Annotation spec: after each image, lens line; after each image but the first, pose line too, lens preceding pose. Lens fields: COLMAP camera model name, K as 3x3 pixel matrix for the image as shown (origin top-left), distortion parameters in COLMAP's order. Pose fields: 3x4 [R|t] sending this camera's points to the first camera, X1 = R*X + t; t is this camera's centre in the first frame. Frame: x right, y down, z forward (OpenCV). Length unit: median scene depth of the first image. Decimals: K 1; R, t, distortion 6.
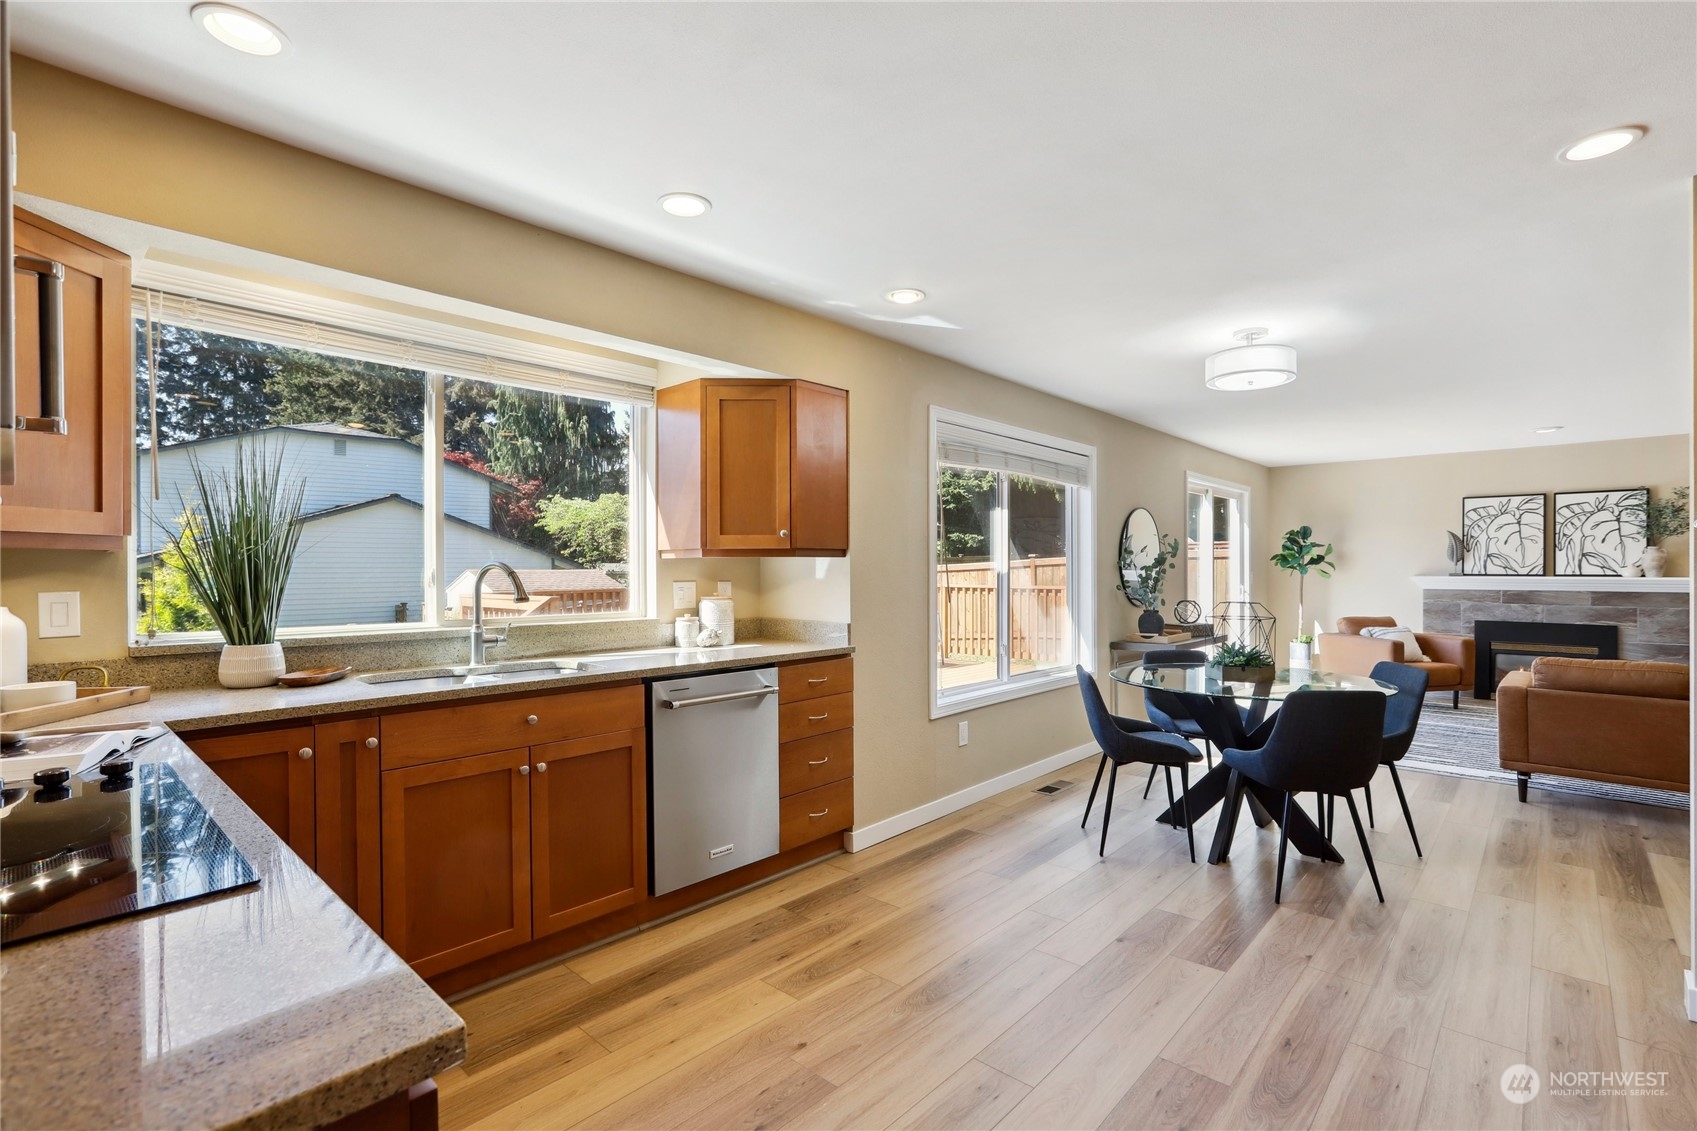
lens RADIAL K [[783.5, 0, 846.9], [0, 783.5, 569.2], [0, 0, 1]] dist [-0.035435, 0.016134]
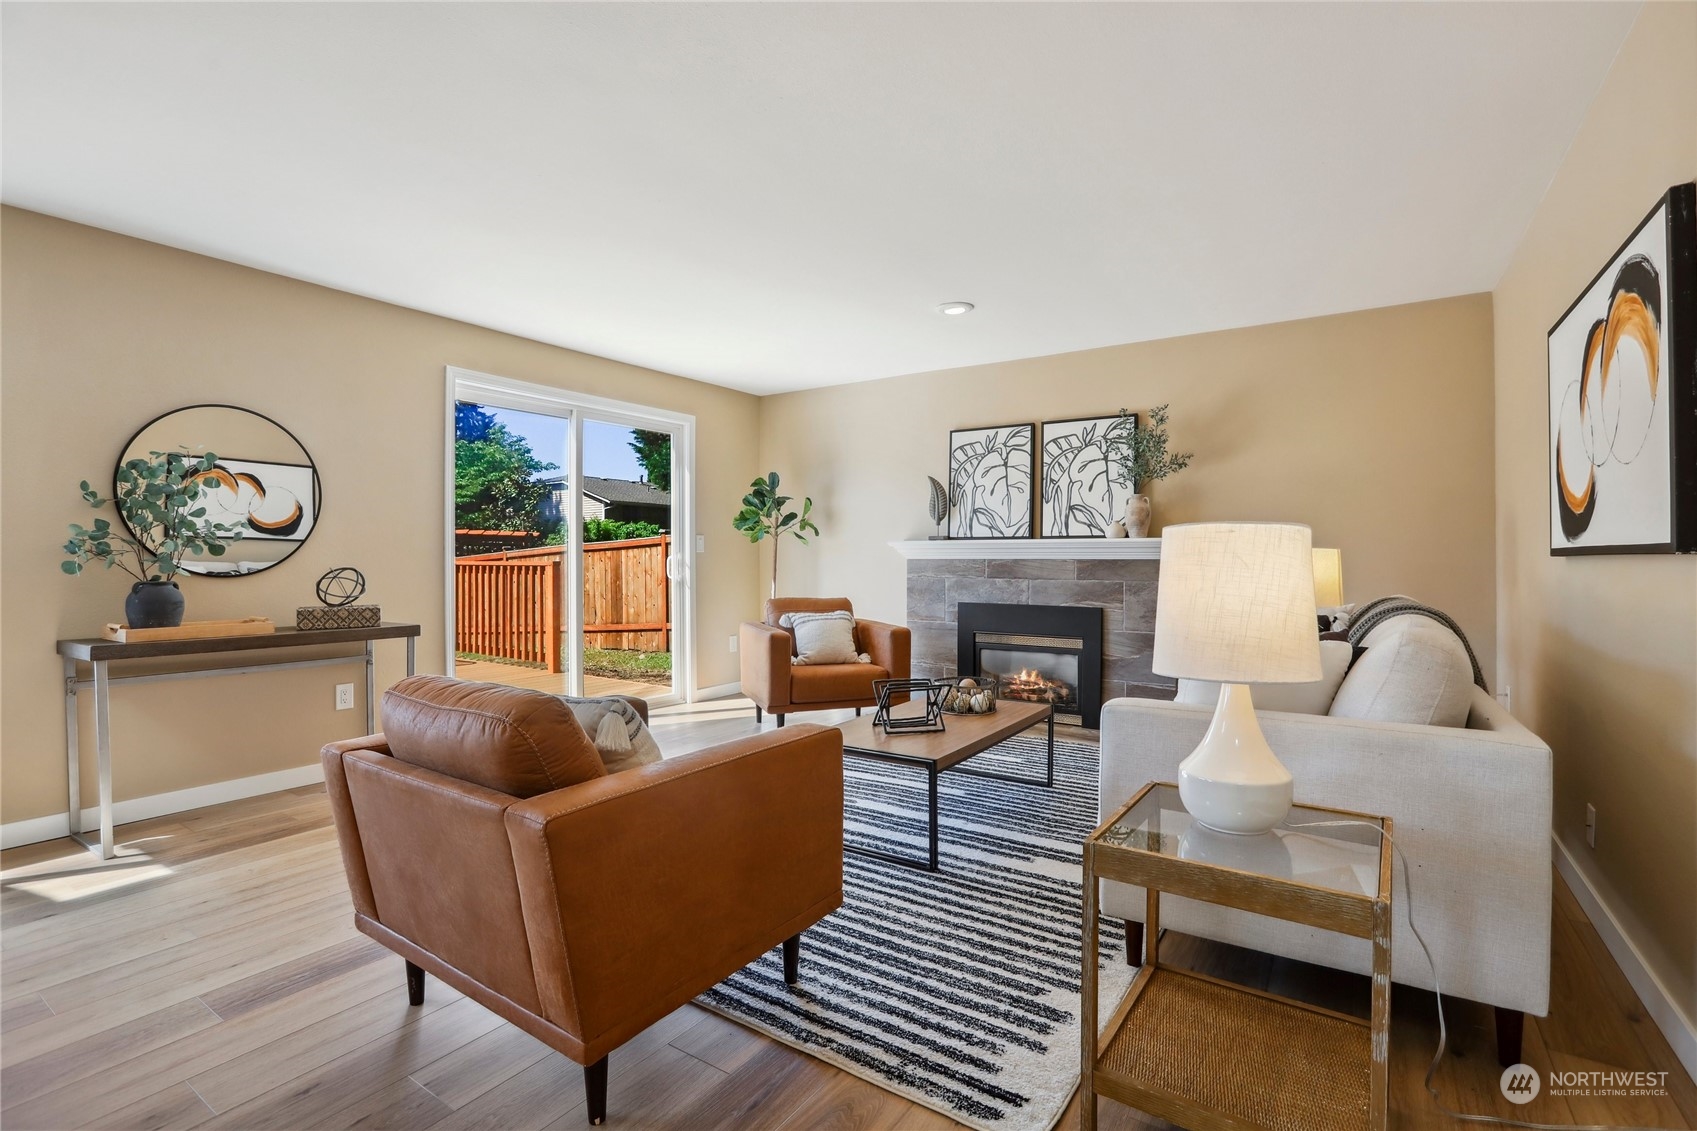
lens RADIAL K [[776.1, 0, 851.0], [0, 776.1, 558.5], [0, 0, 1]] dist [-0.076660, 0.041393]
pose [[0.987007, 0.002814, 0.160655, 0.643568], [-0.002225, 0.999990, -0.003844, 0.030924], [-0.160664, 0.003437, 0.987003, 0.330860]]
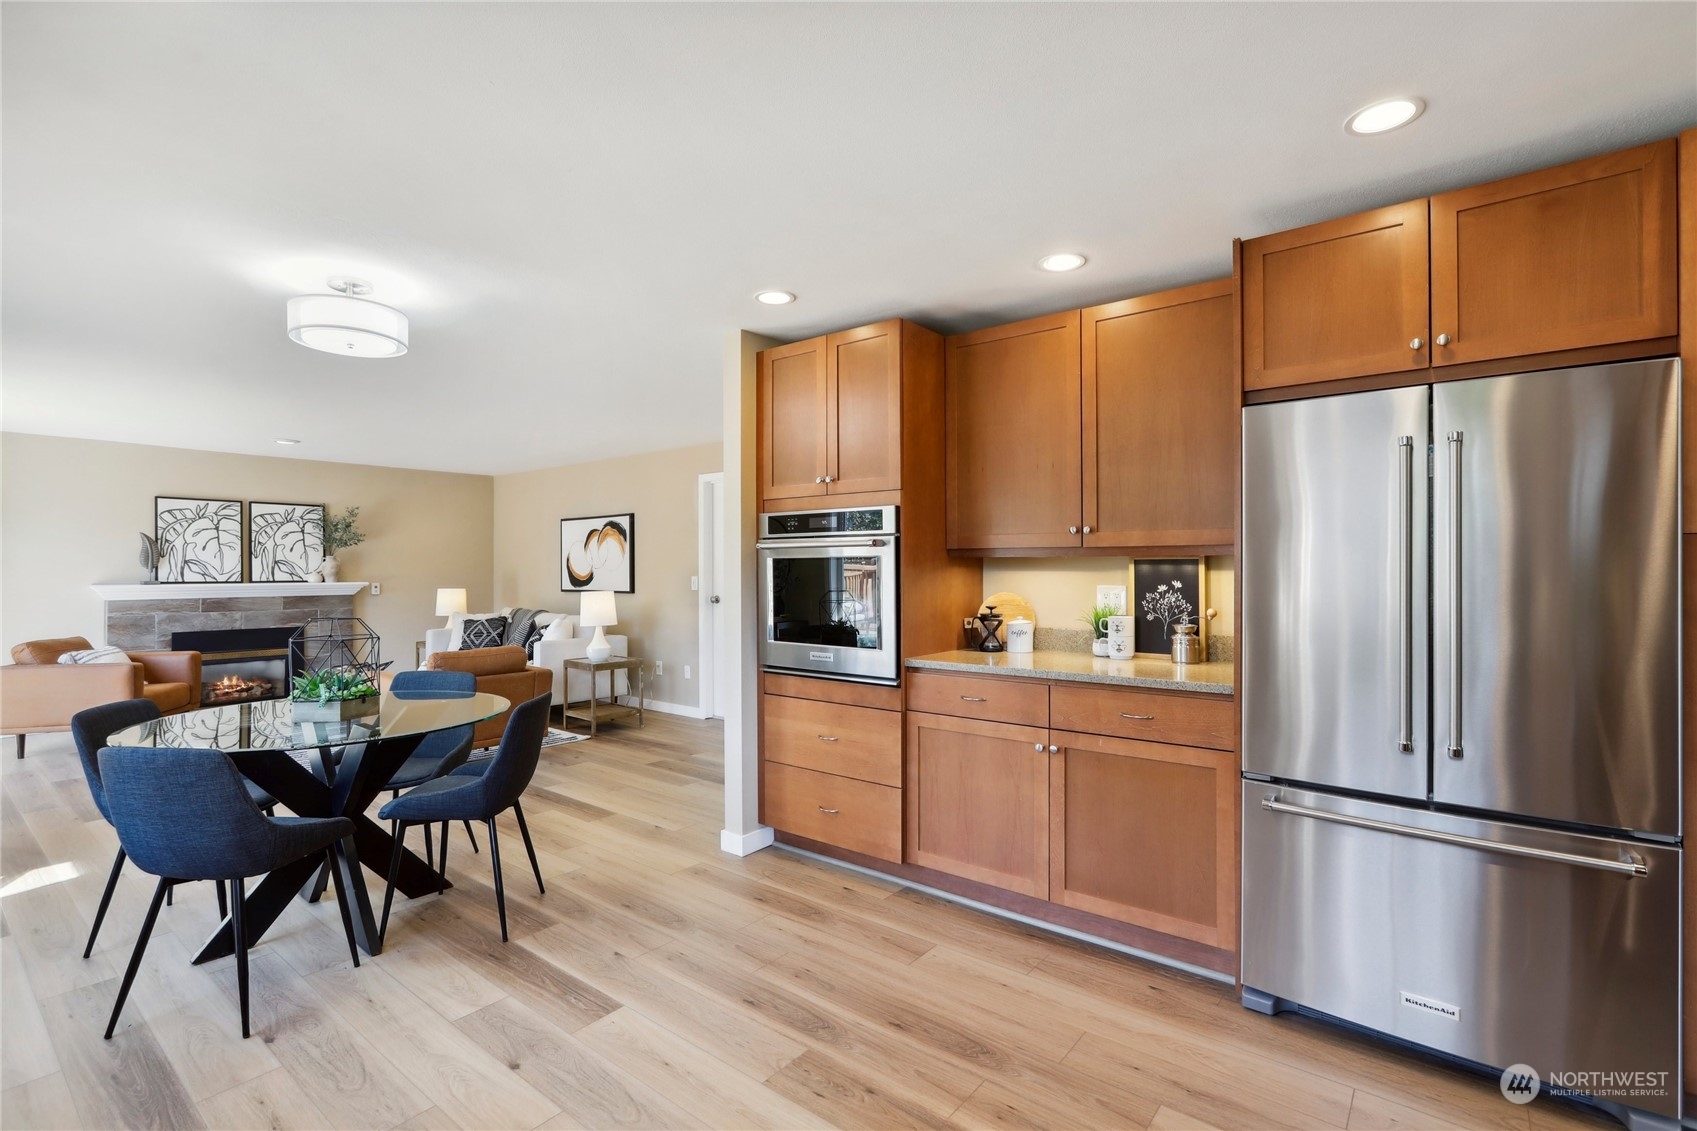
lens RADIAL K [[777.1, 0, 853.0], [0, 777.1, 565.6], [0, 0, 1]] dist [-0.024866, 0.017102]
pose [[-0.079897, 0.007793, 0.996773, -0.167968], [0.007562, 0.999945, -0.007211, -0.000304], [-0.996774, 0.006961, -0.079951, 0.288469]]
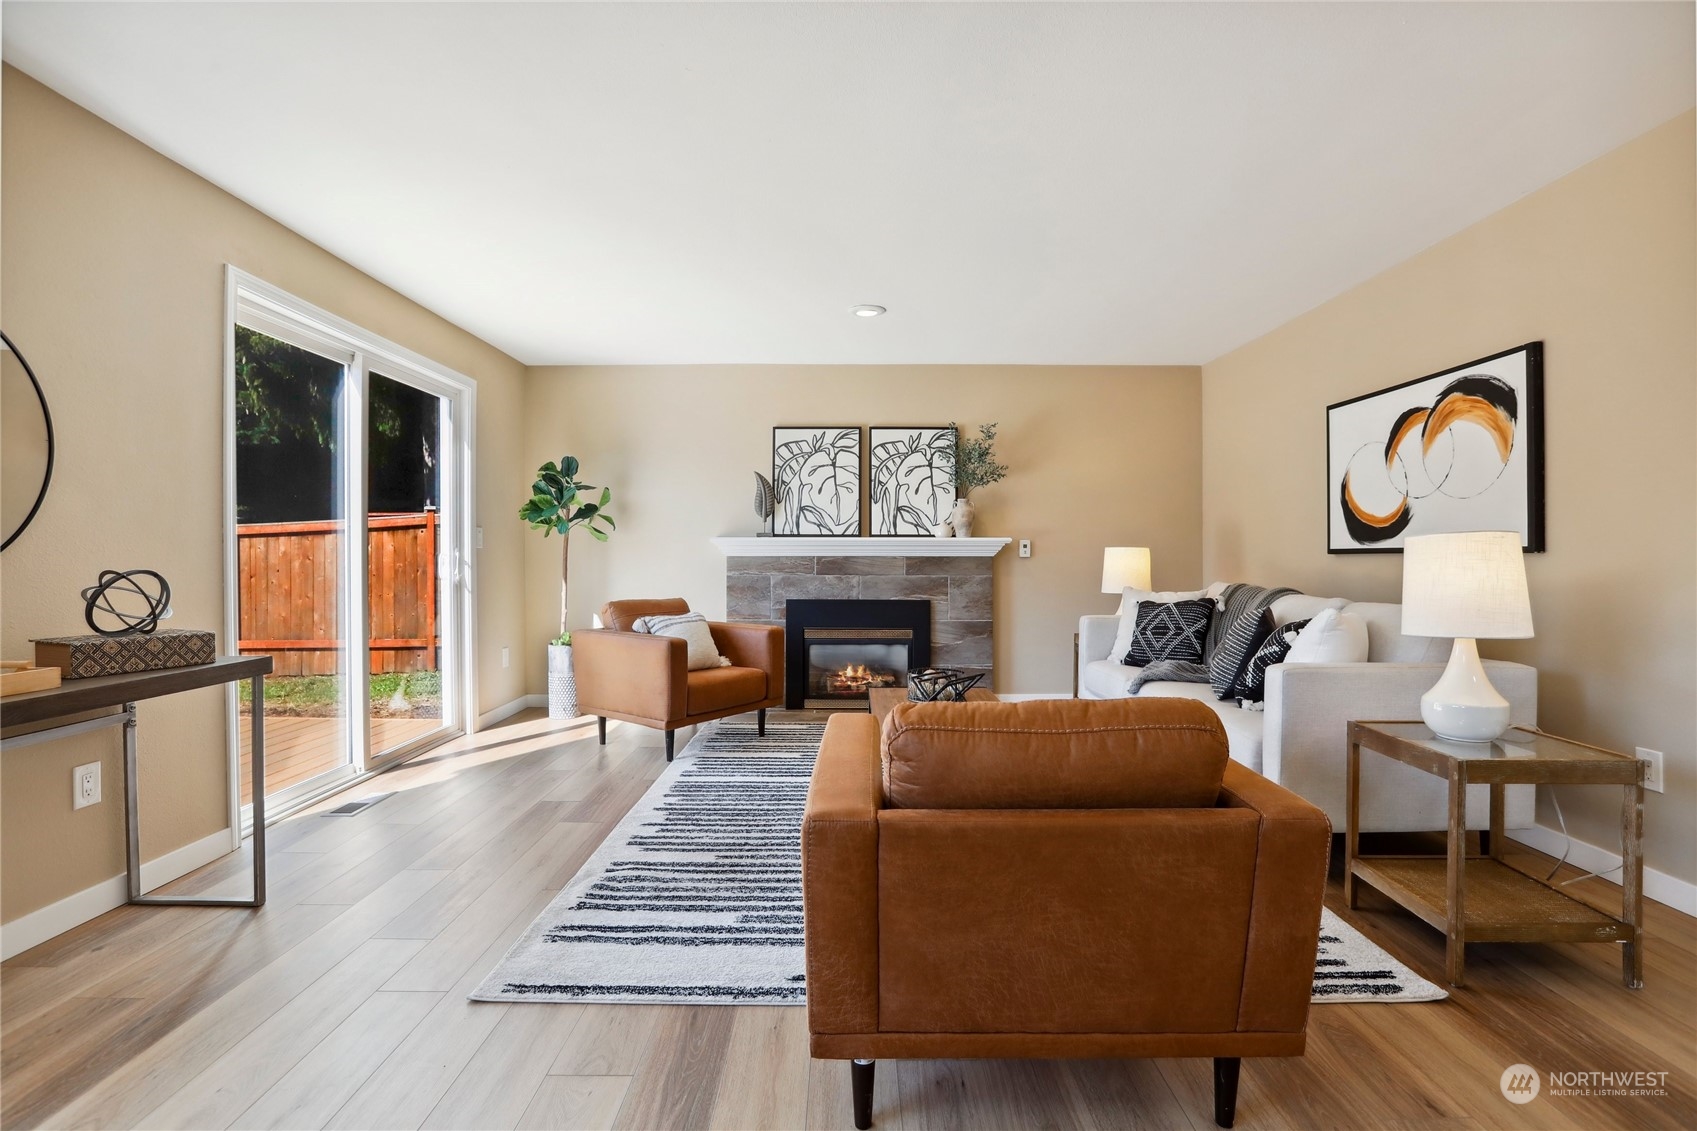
lens RADIAL K [[776.1, 0, 851.0], [0, 776.1, 558.5], [0, 0, 1]] dist [-0.076660, 0.041393]
pose [[0.732458, 0.000576, 0.680812, 0.397367], [0.000675, 0.999999, -0.001572, 0.031831], [-0.680812, 0.001611, 0.732456, 0.465558]]
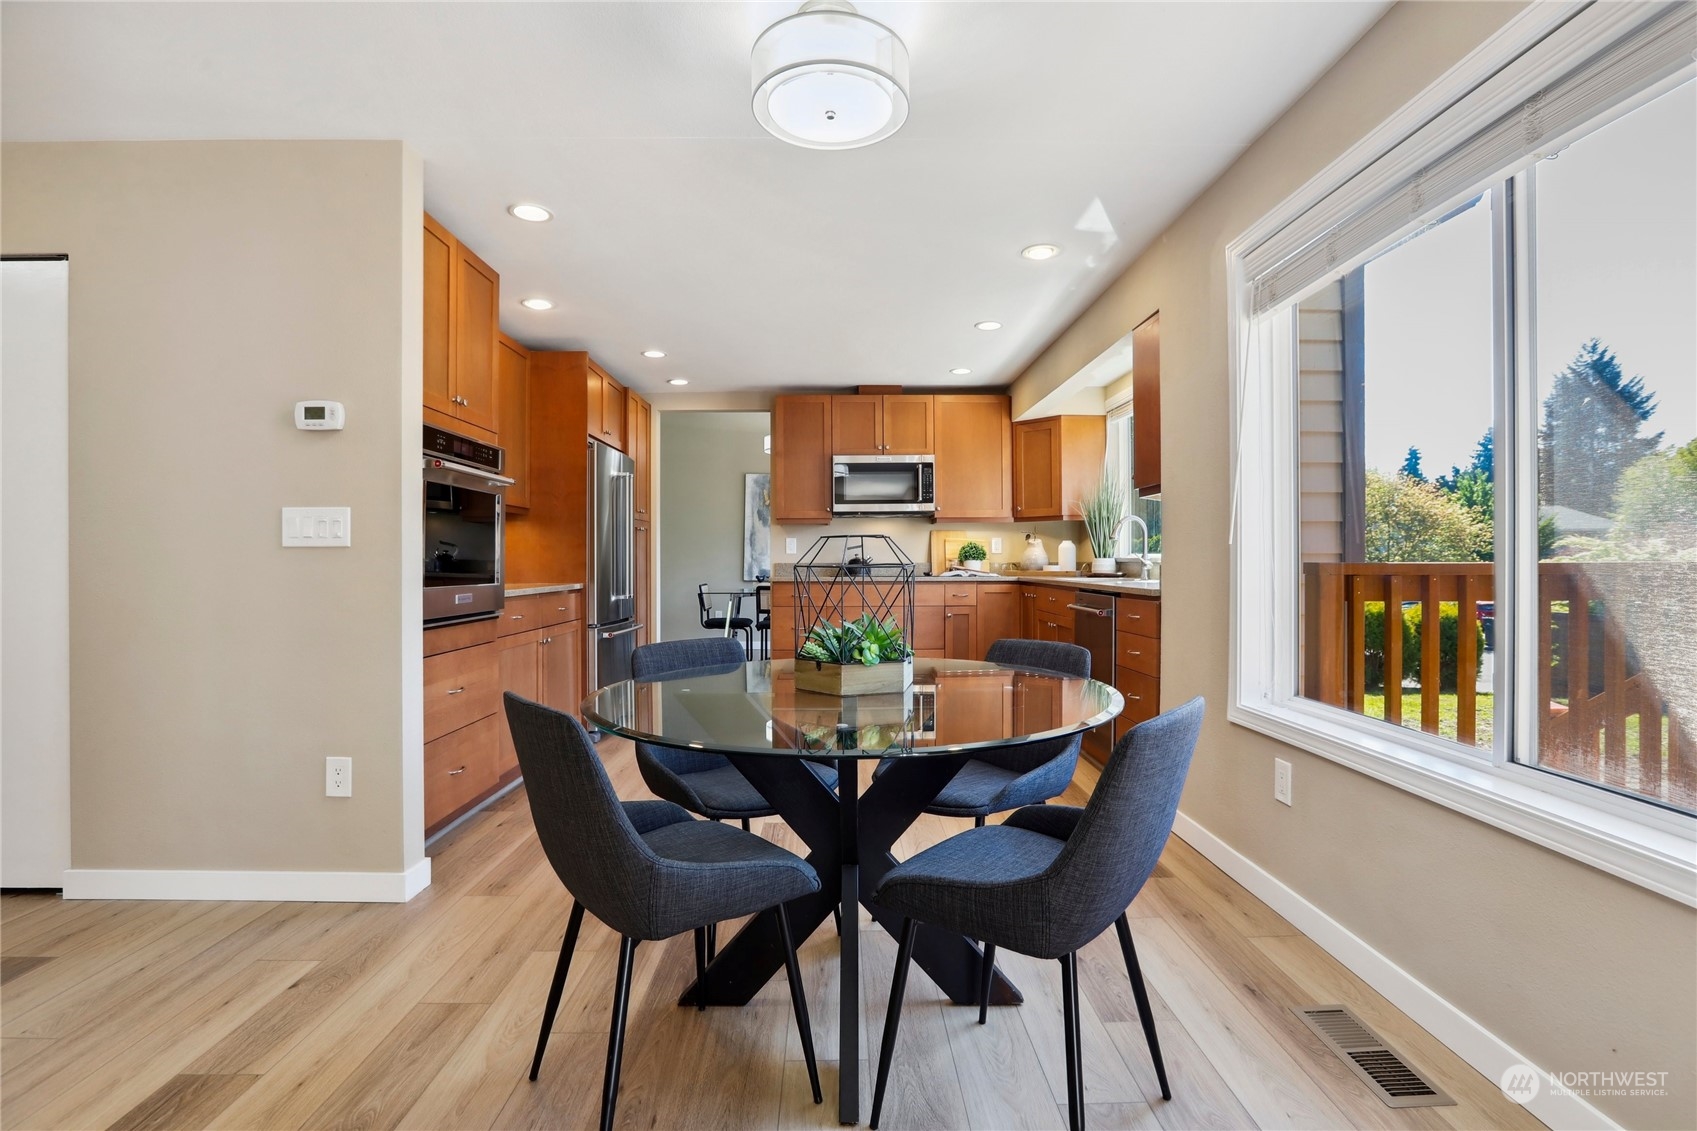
lens RADIAL K [[779.5, 0, 848.5], [0, 779.5, 565.5], [0, 0, 1]] dist [-0.033144, 0.000350]
pose [[-0.722036, 0.010318, -0.691779, 0.462316], [0.004291, 0.999936, 0.010436, 0.031357], [0.691842, 0.004567, -0.722034, 0.731111]]
